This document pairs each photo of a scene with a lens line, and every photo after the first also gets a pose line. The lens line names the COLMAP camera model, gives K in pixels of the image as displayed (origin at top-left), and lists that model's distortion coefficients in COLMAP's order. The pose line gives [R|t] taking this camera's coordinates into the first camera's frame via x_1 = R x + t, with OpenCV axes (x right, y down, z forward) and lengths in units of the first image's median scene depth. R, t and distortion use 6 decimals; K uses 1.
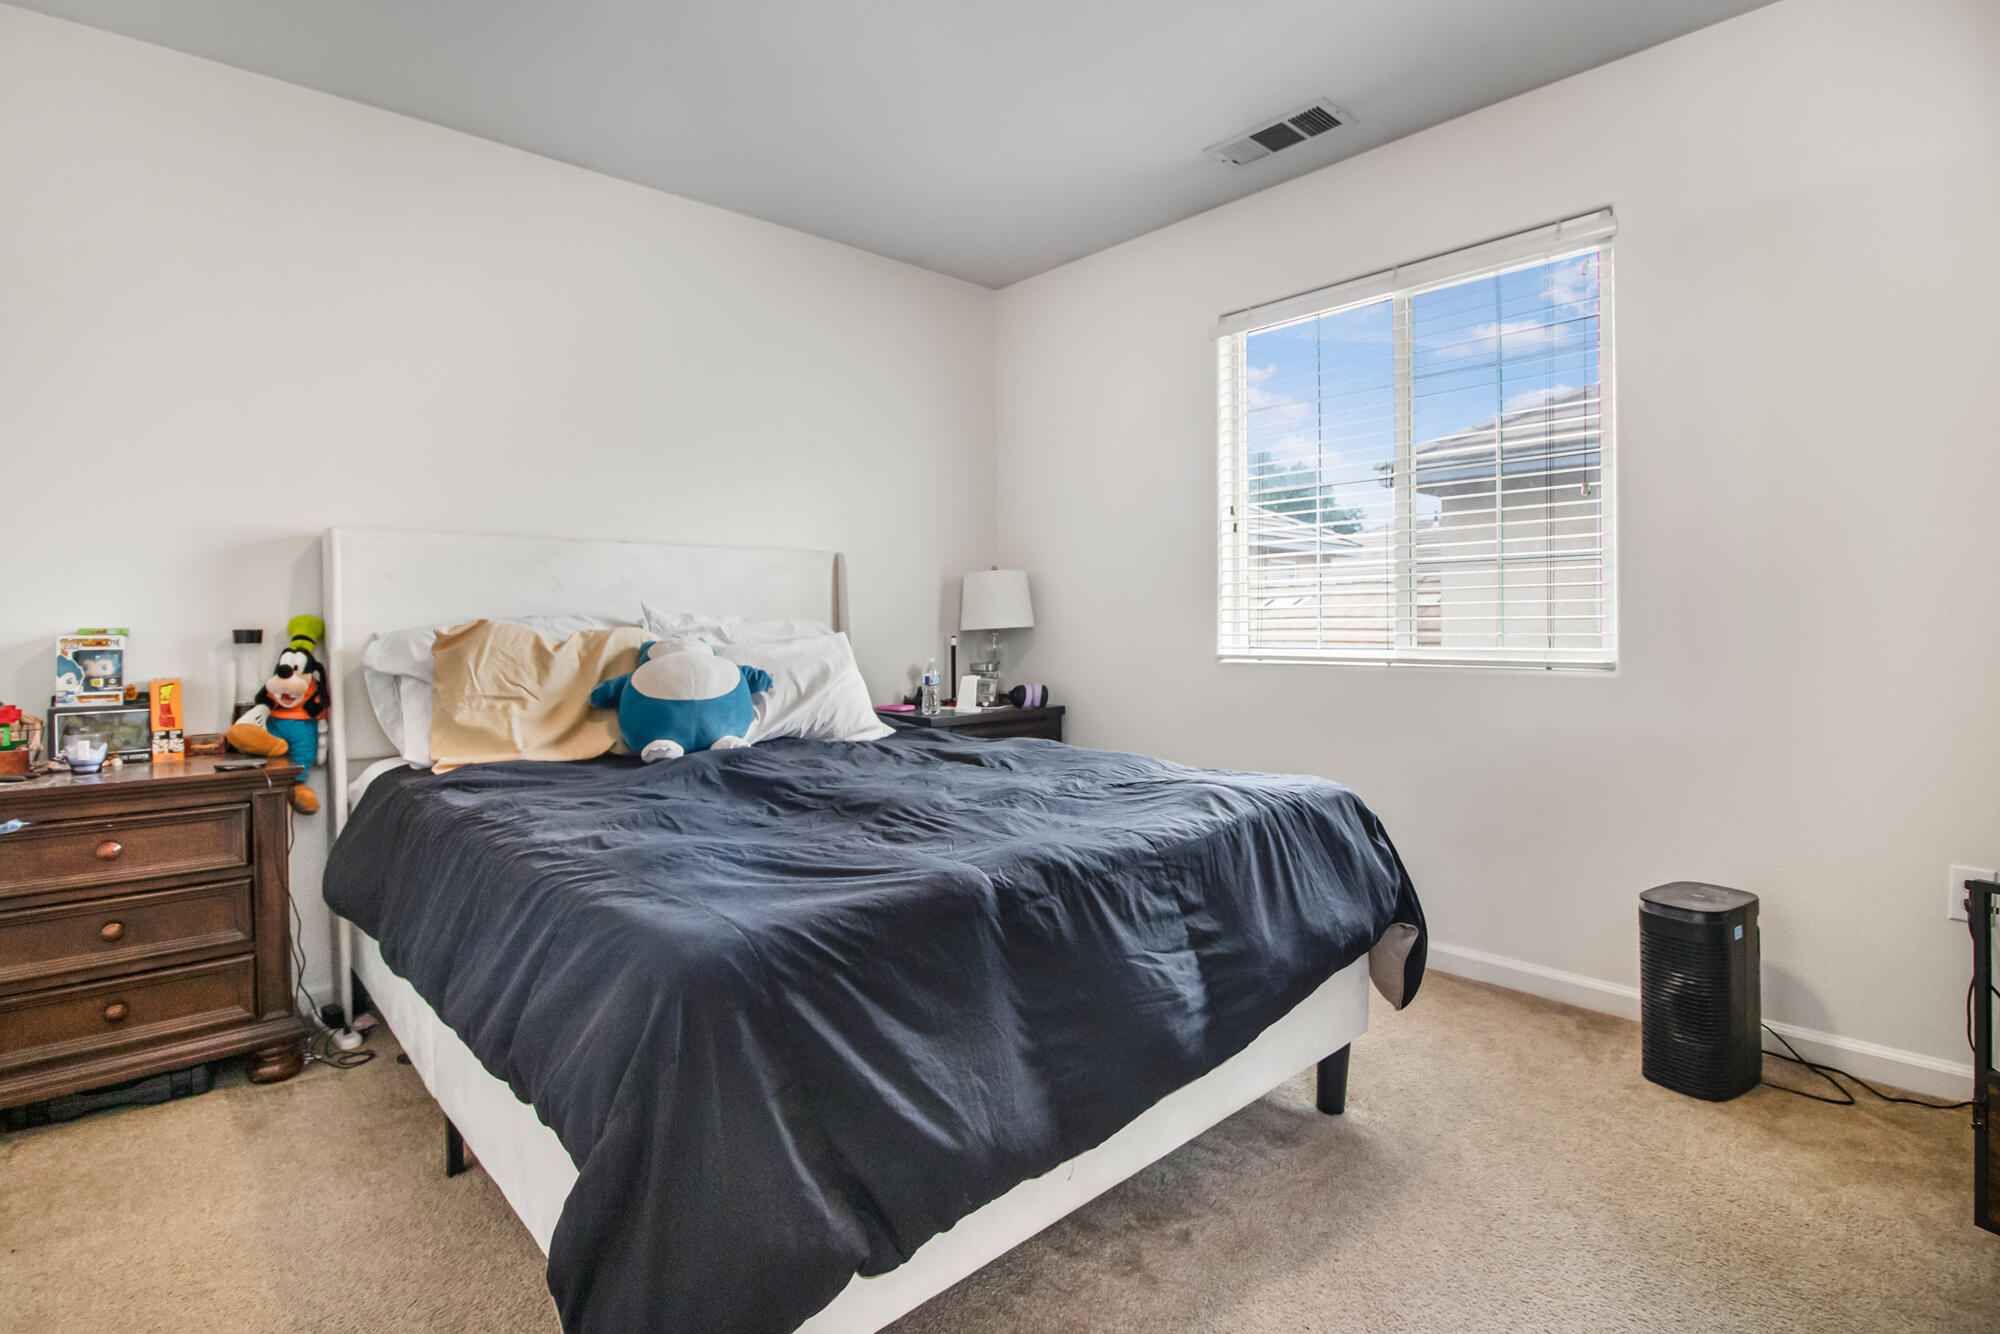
lens RADIAL K [[966.2, 0, 1001.4], [0, 966.2, 633.3], [0, 0, 1]] dist [-0.001272, -0.026891]
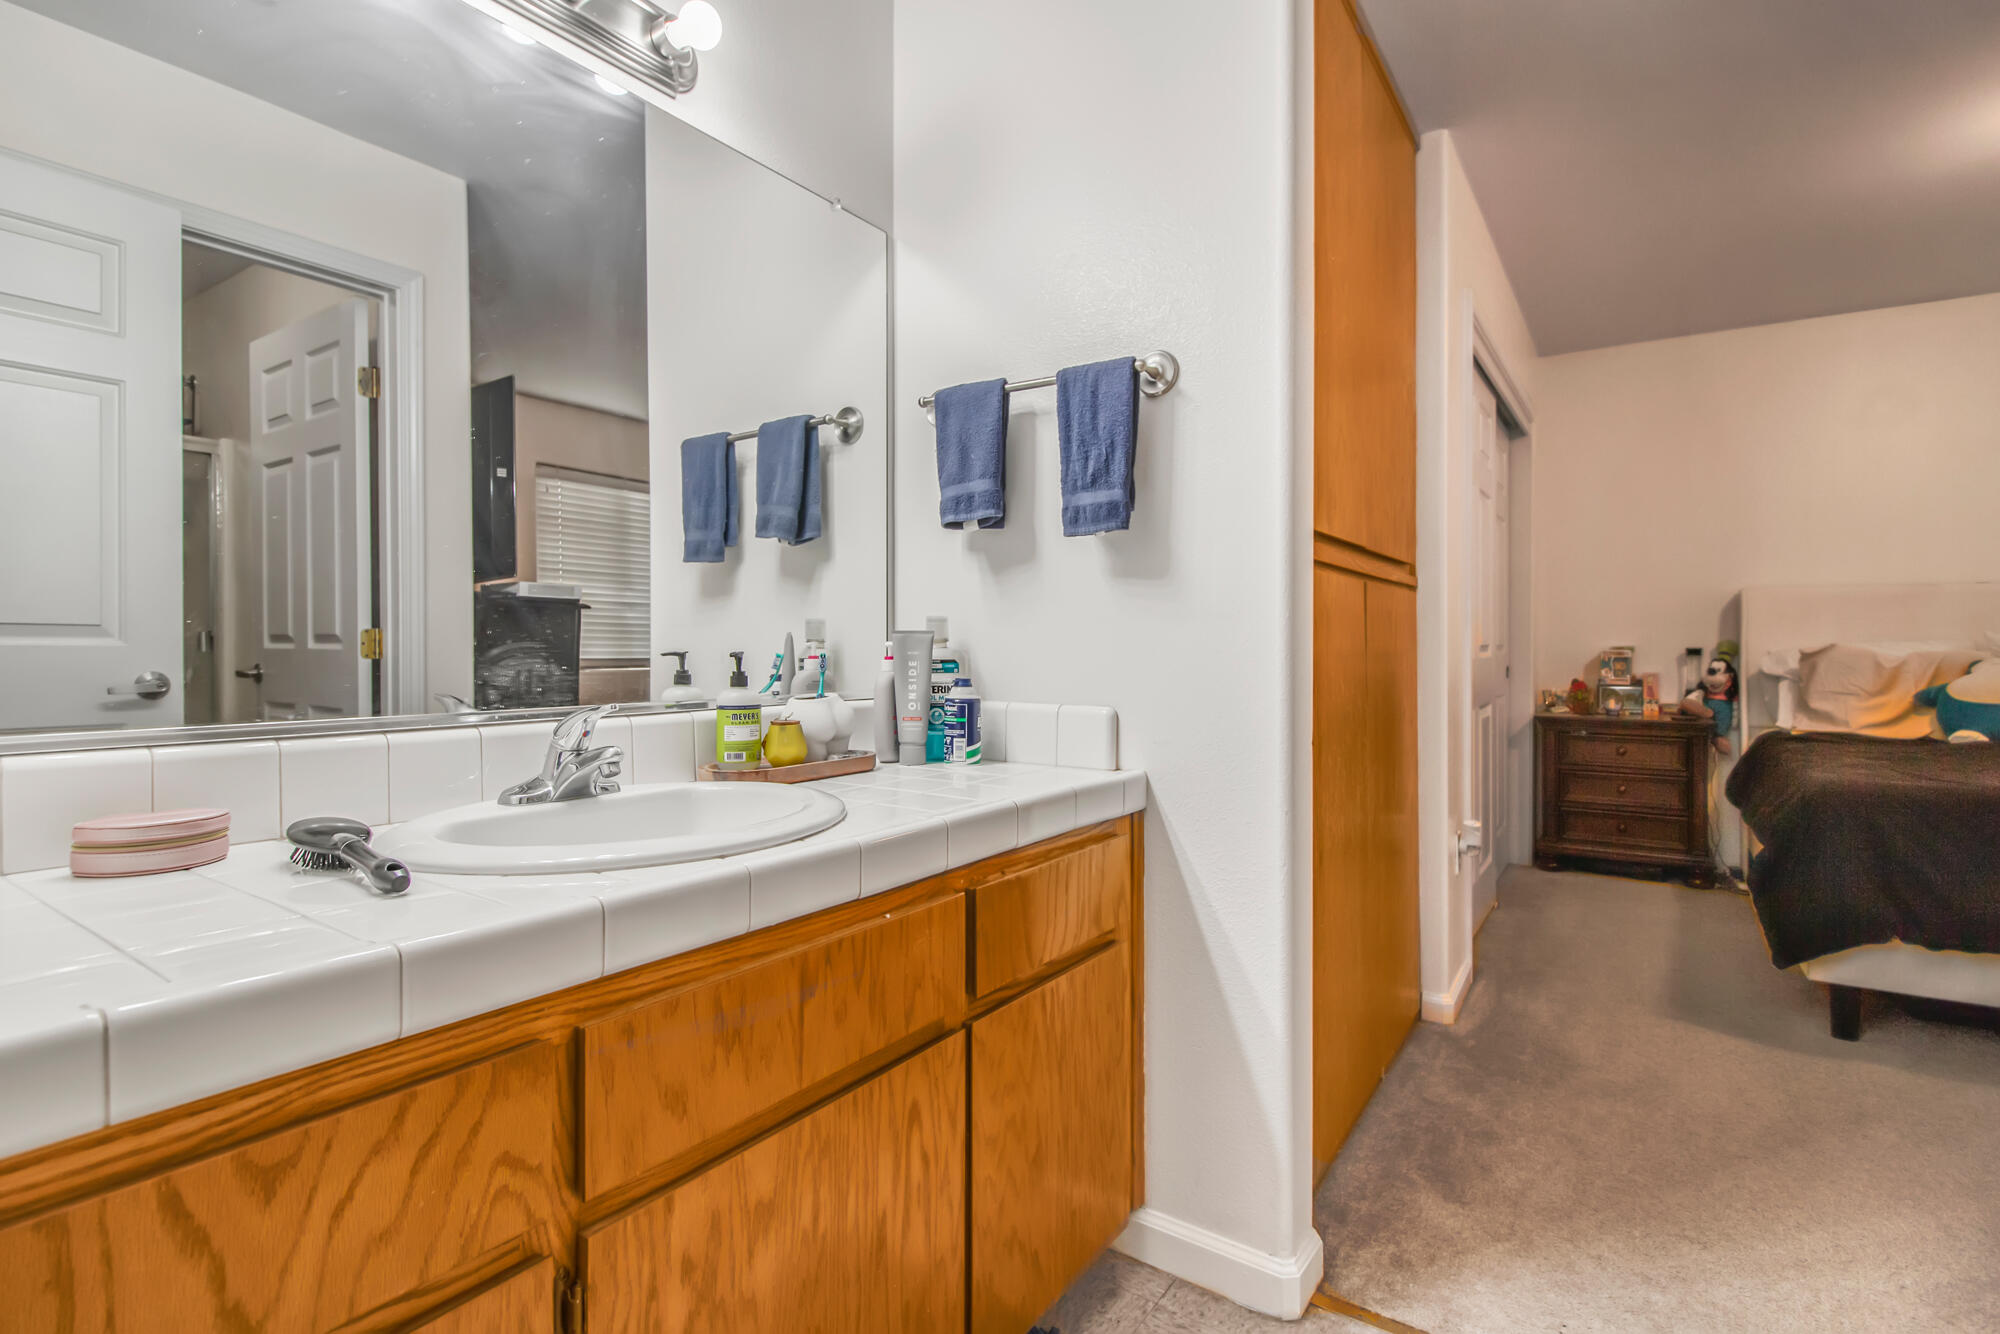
lens RADIAL K [[966.2, 0, 1001.4], [0, 966.2, 633.3], [0, 0, 1]] dist [-0.001272, -0.026891]
pose [[0.234767, -0.004434, -0.972042, 0.682398], [-0.009169, 0.999935, -0.006775, -0.007876], [0.972008, 0.010503, 0.234711, -0.716168]]
